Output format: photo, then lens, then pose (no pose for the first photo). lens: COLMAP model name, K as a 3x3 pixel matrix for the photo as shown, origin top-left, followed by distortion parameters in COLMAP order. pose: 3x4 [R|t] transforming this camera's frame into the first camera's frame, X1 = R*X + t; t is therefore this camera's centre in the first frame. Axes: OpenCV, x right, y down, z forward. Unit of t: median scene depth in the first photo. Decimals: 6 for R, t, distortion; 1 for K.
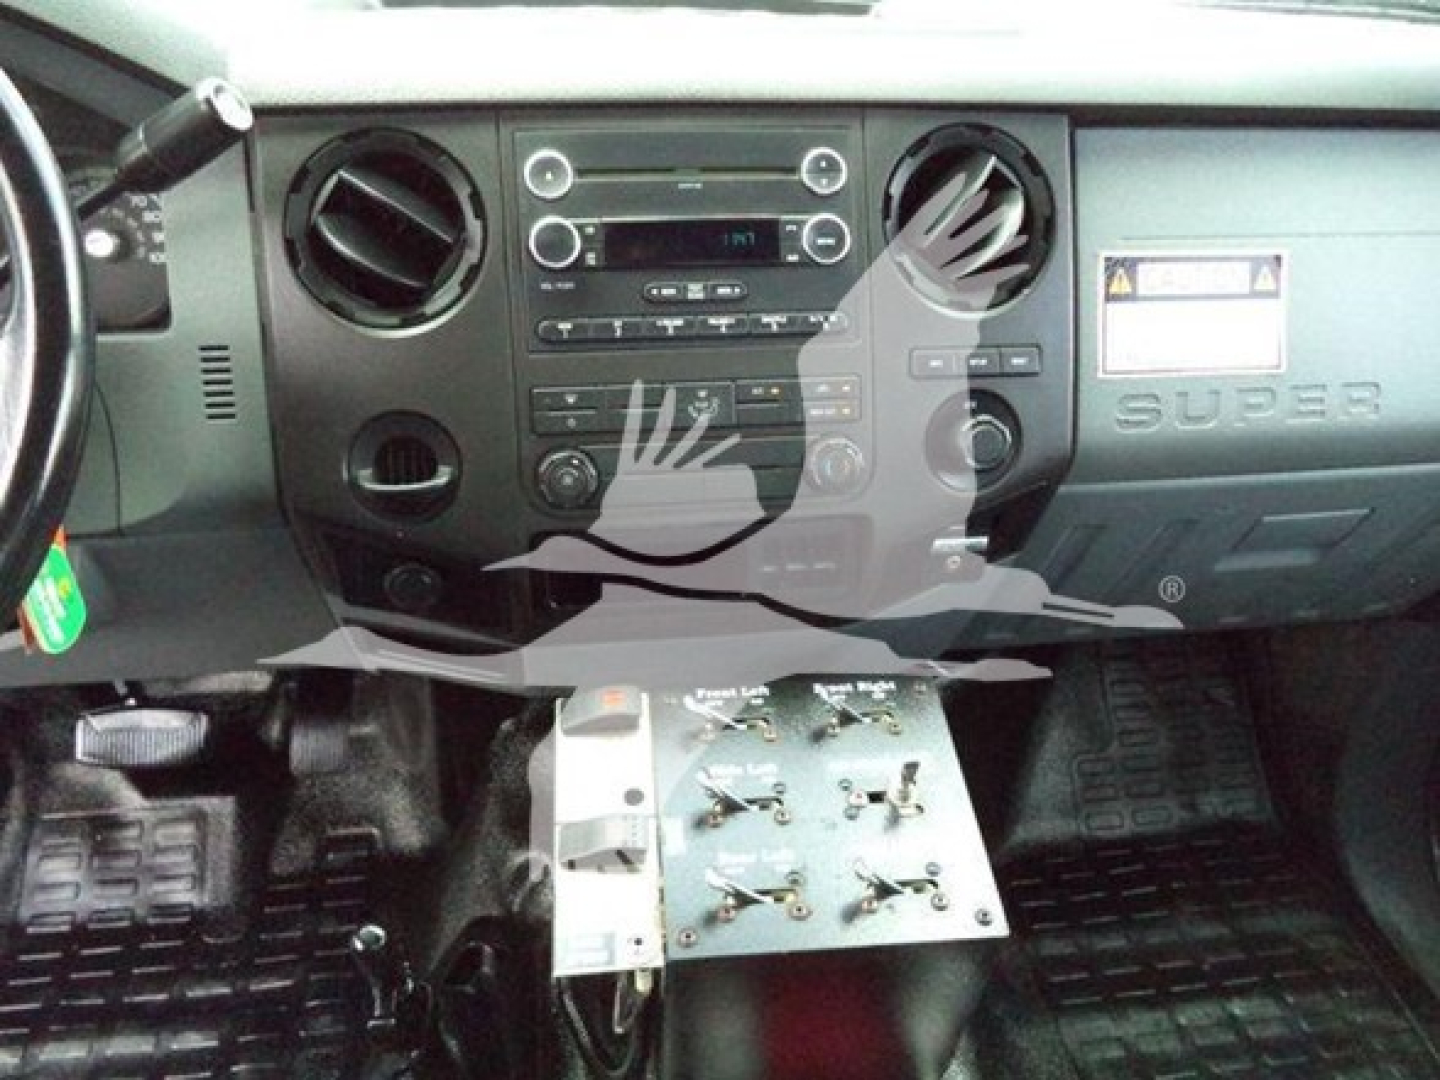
lens RADIAL K [[1184.6, 0, 722.7], [0, 1184.6, 531.5], [0, 0, 1]] dist [-0.028562, -0.000319]
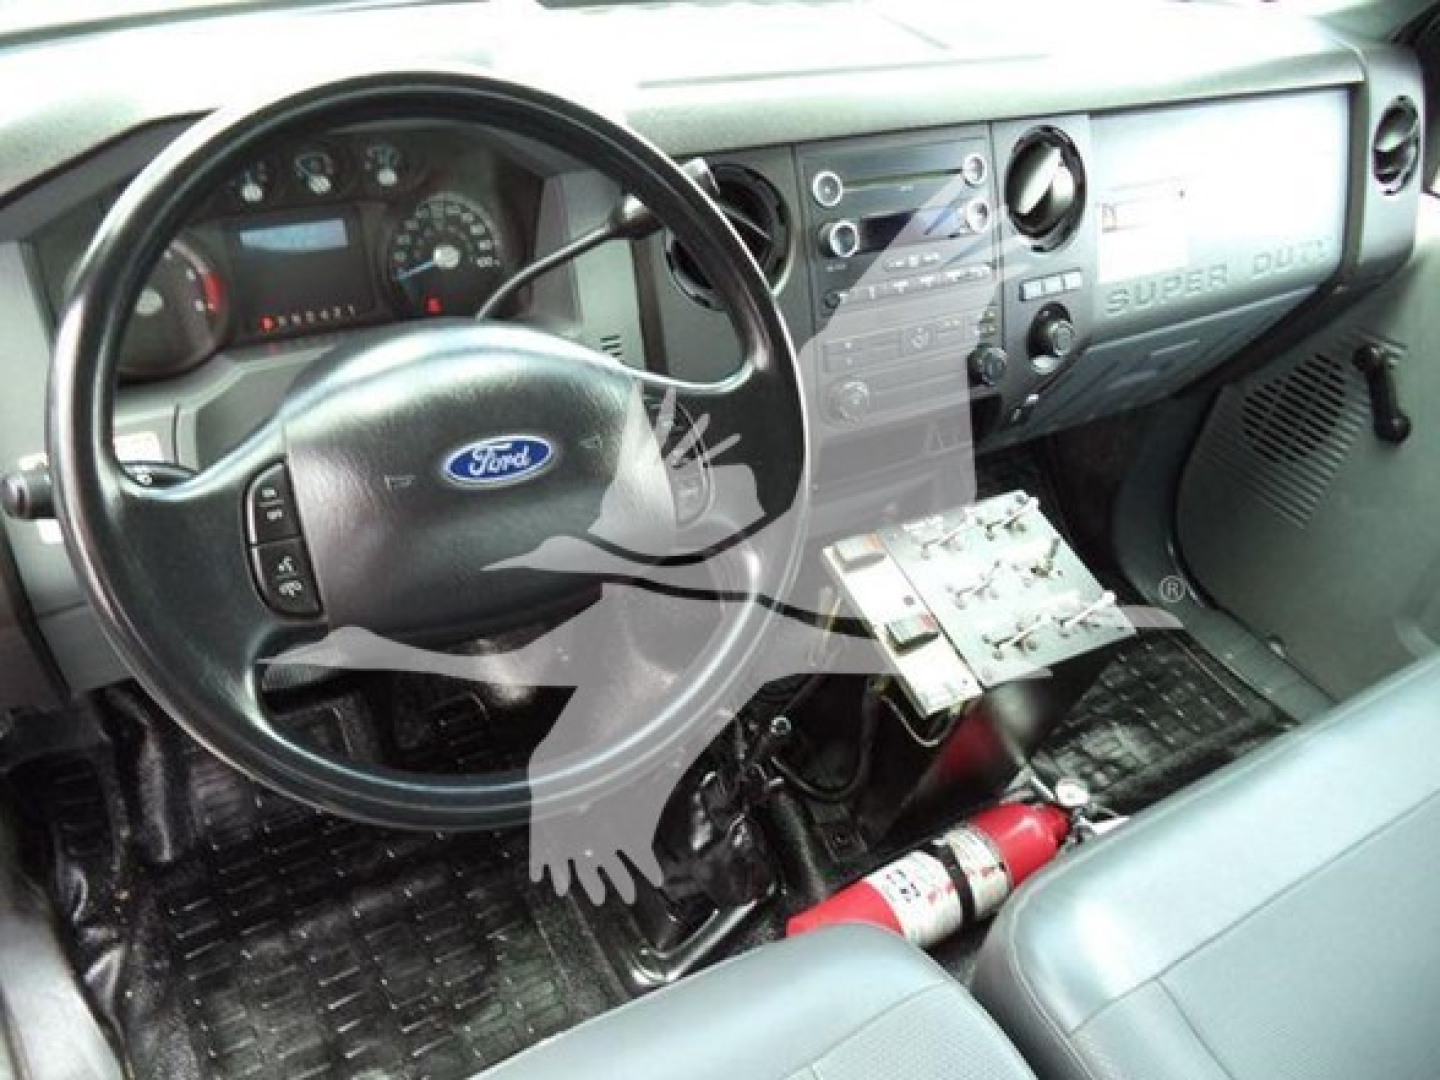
lens RADIAL K [[1184.6, 0, 722.7], [0, 1184.6, 531.5], [0, 0, 1]] dist [-0.028562, -0.000319]
pose [[0.917221, -0.177907, 0.356447, -0.815147], [0.116004, 0.975246, 0.188250, -0.177089], [-0.381114, -0.131318, 0.915154, -0.295267]]
